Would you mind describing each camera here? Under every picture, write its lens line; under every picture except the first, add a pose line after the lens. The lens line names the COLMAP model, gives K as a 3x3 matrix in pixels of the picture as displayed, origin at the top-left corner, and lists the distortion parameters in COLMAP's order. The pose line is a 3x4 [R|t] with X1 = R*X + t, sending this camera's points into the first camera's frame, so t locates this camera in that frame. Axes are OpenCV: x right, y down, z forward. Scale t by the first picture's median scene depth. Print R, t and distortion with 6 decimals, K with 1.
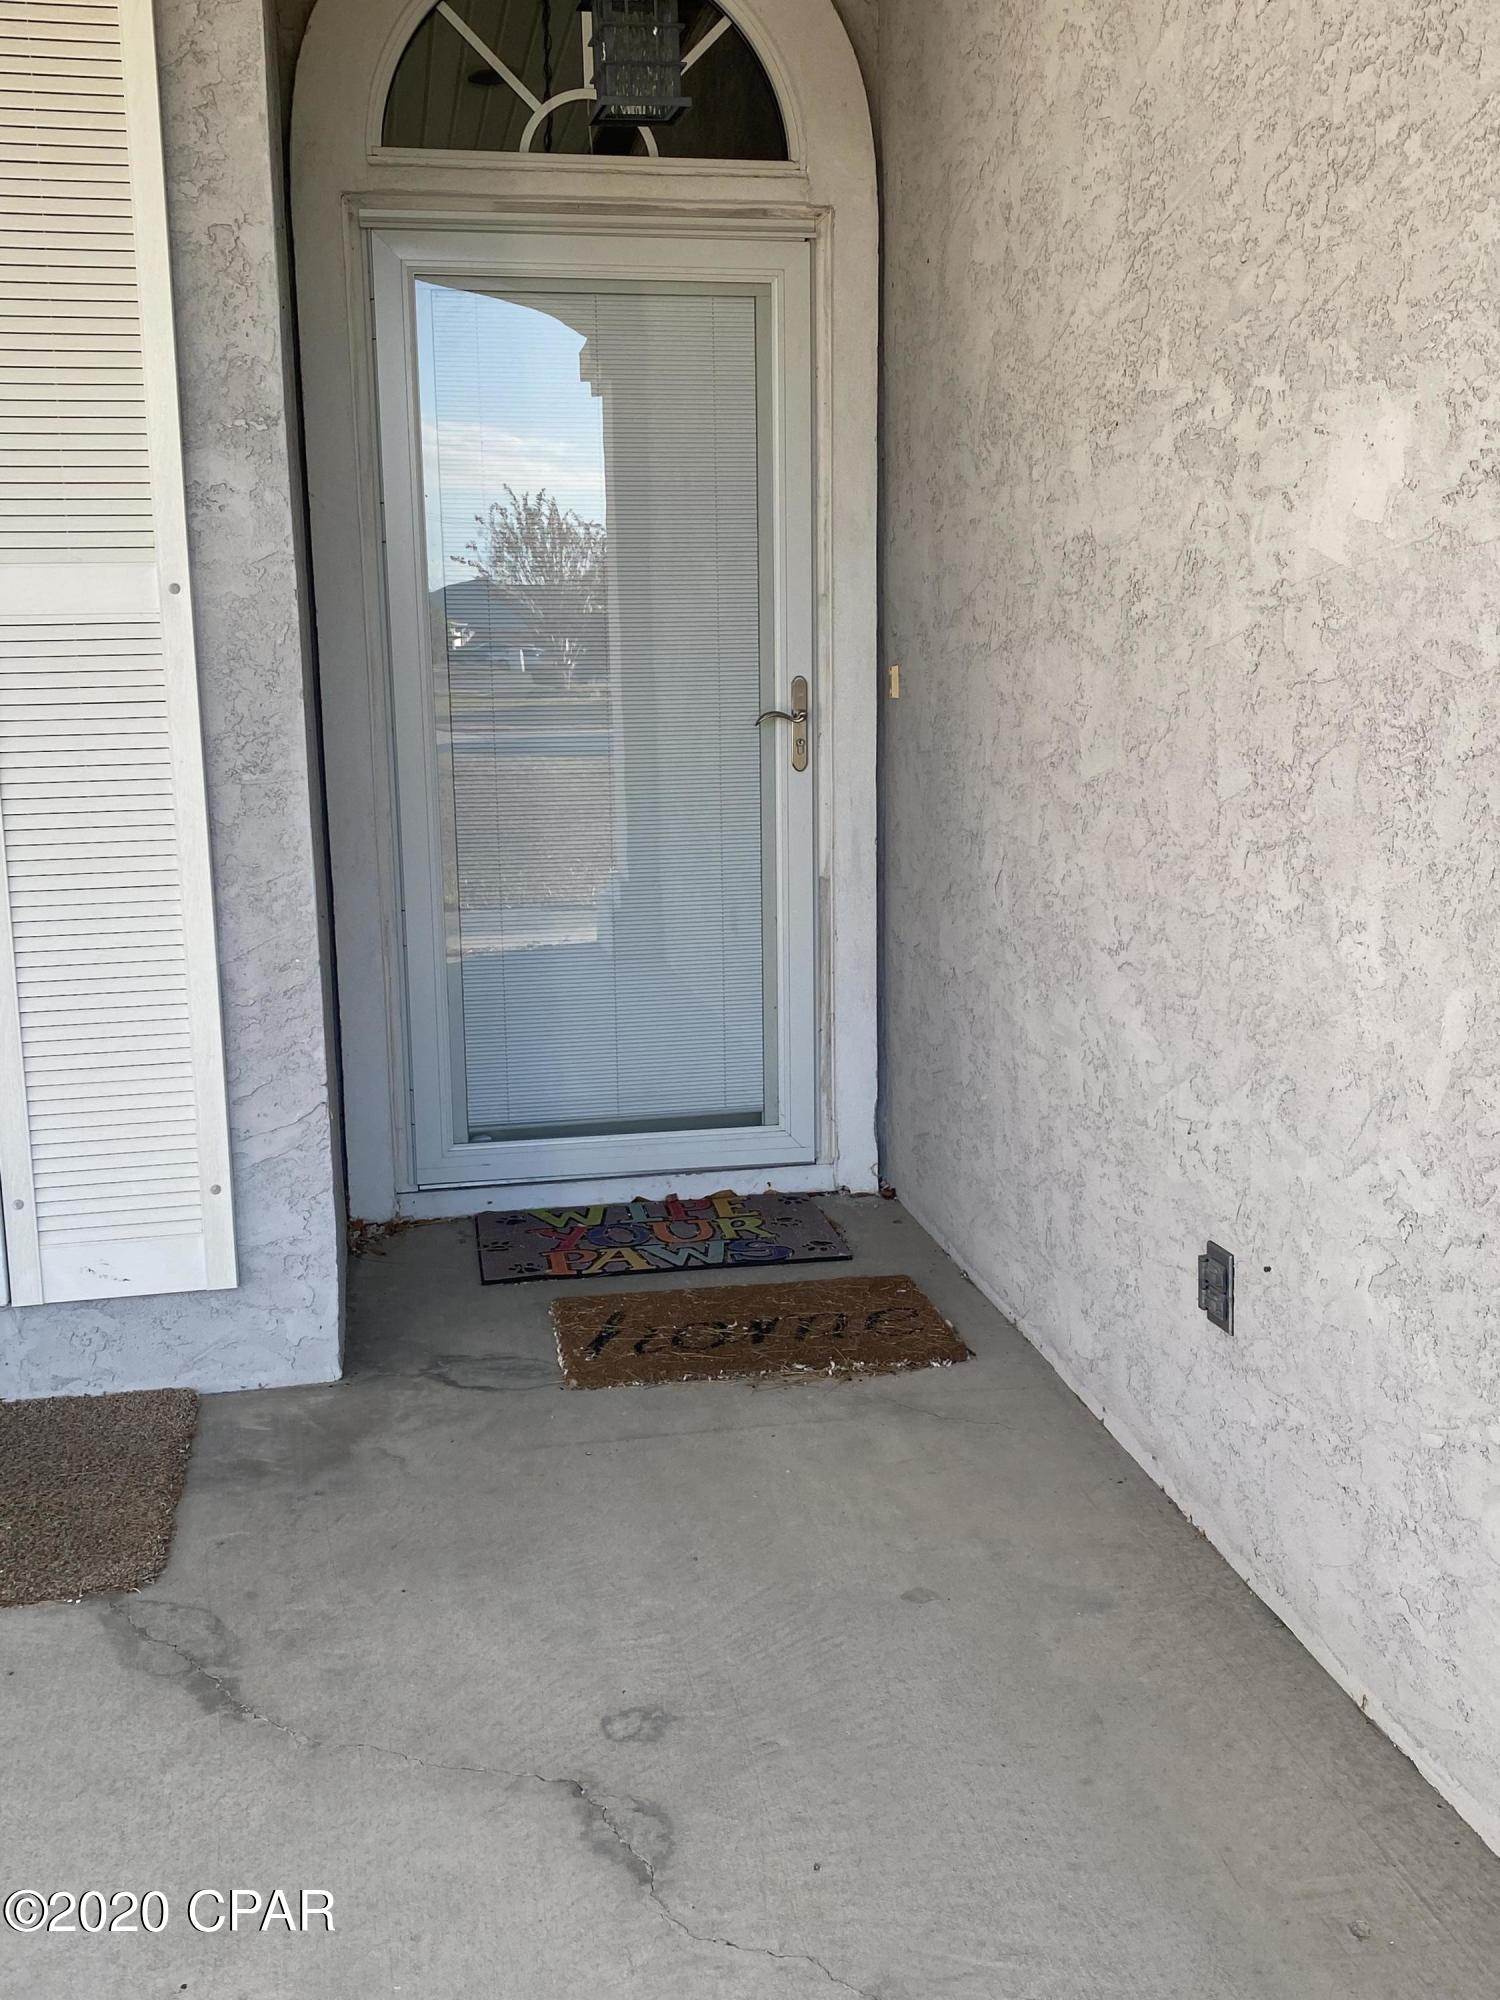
lens RADIAL K [[1912.5, 0, 755.0], [0, 1912.5, 981.7], [0, 0, 1]] dist [0.019003, 0.000000]
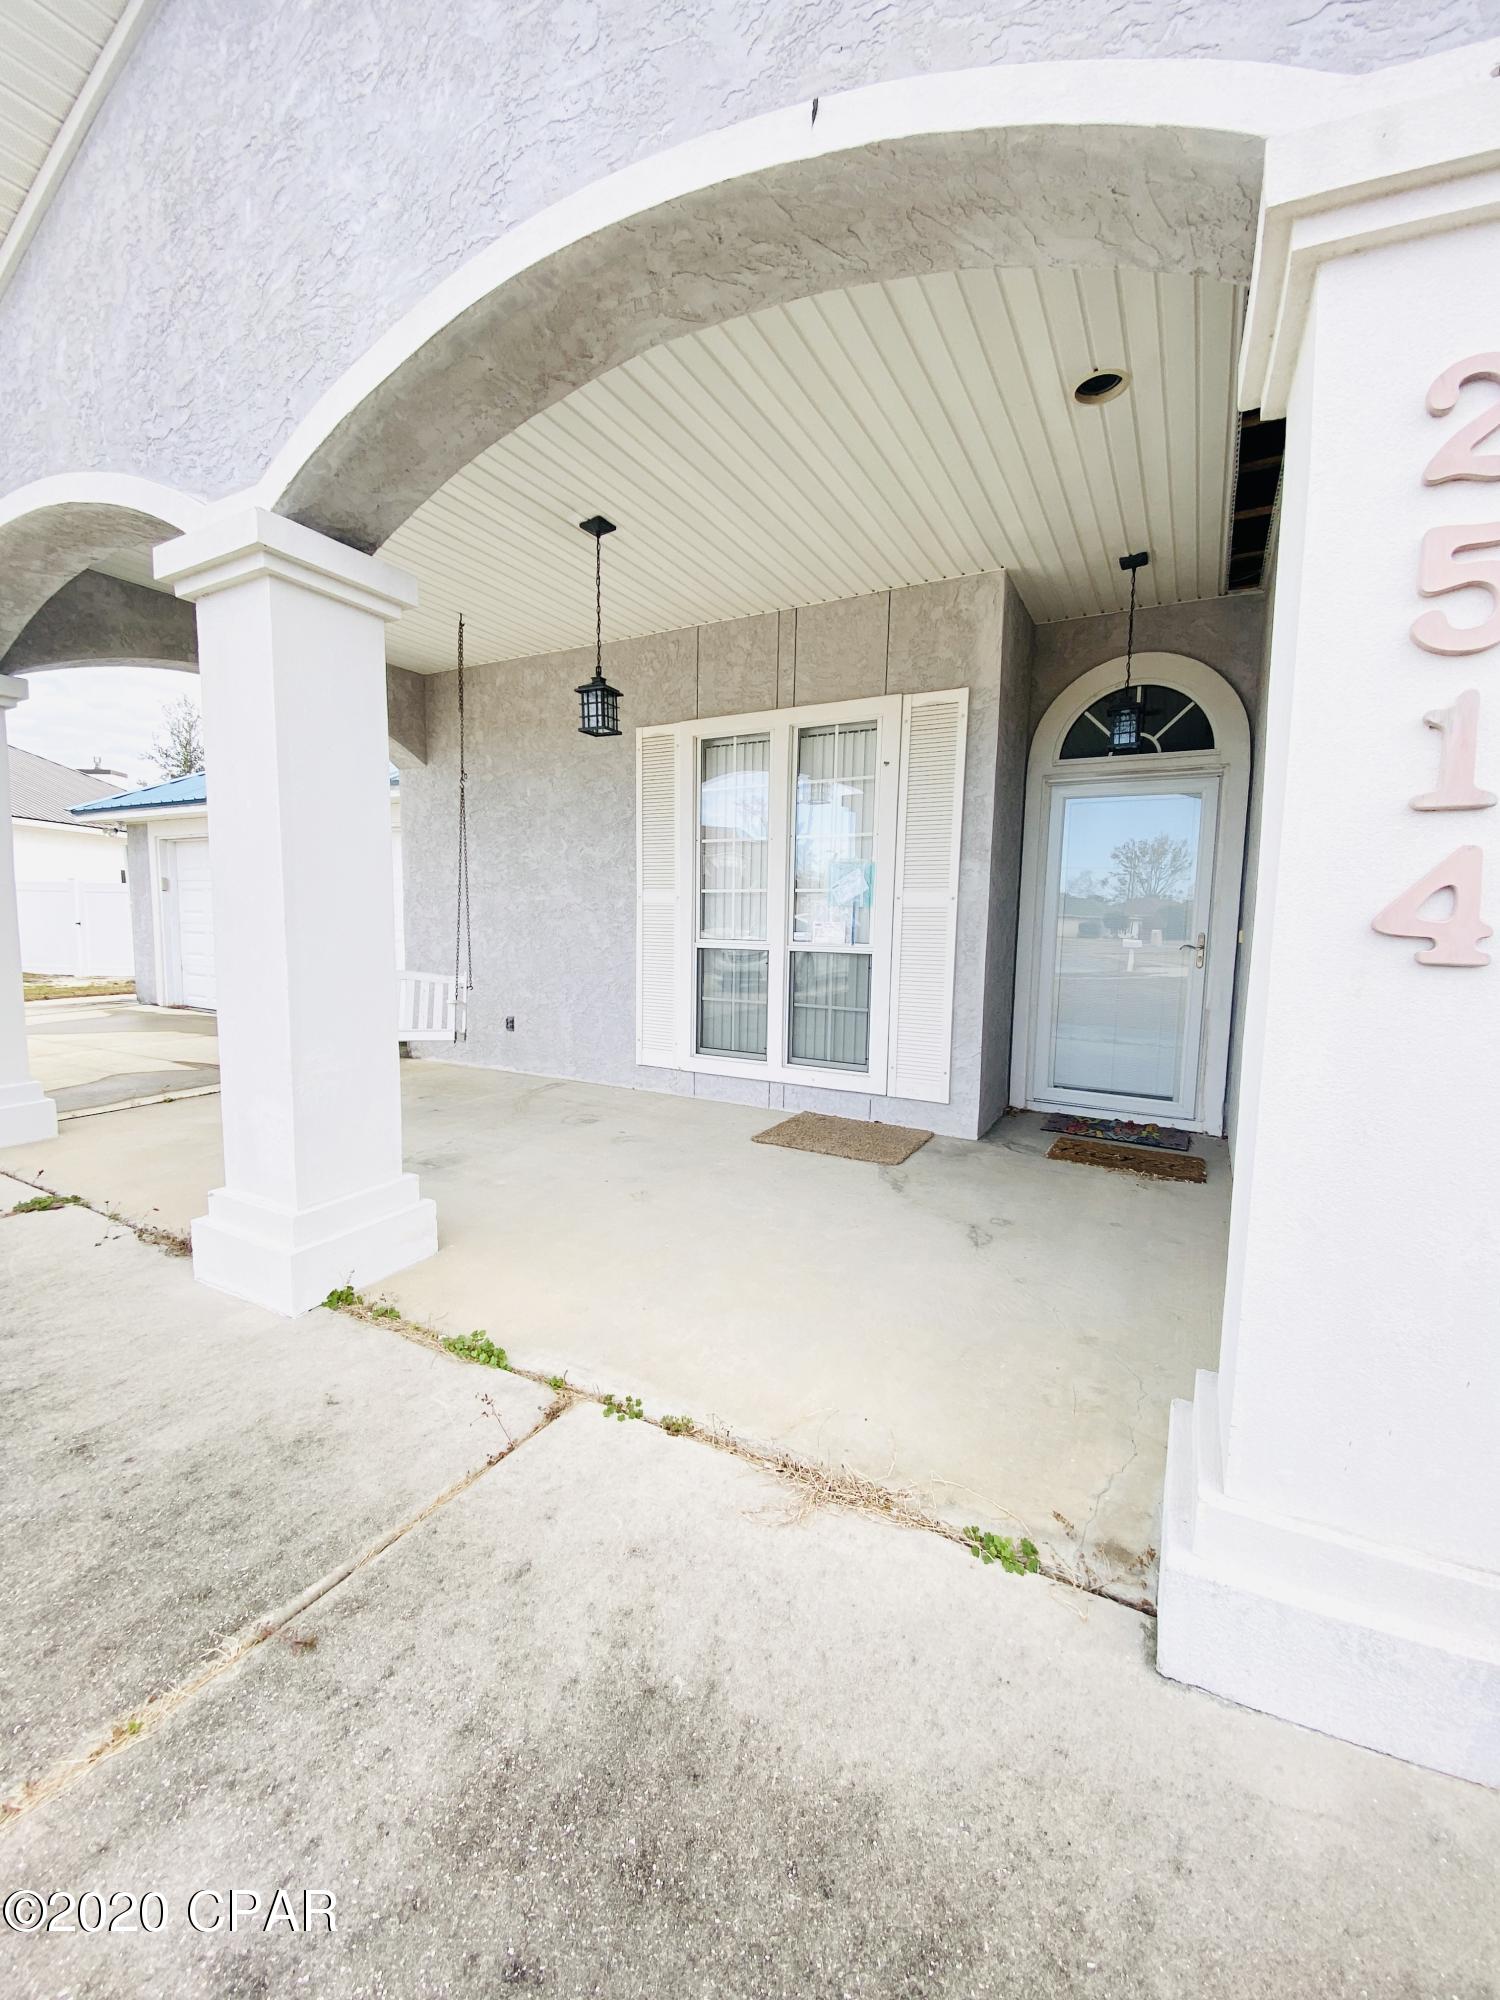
lens RADIAL K [[821.5, 0, 749.2], [0, 821.5, 1006.8], [0, 0, 1]] dist [-0.000134, -0.001717]
pose [[0.756838, 0.092421, -0.647035, 0.380465], [-0.142592, 0.989454, -0.025460, 0.077120], [0.637859, 0.111531, 0.762035, -0.338095]]
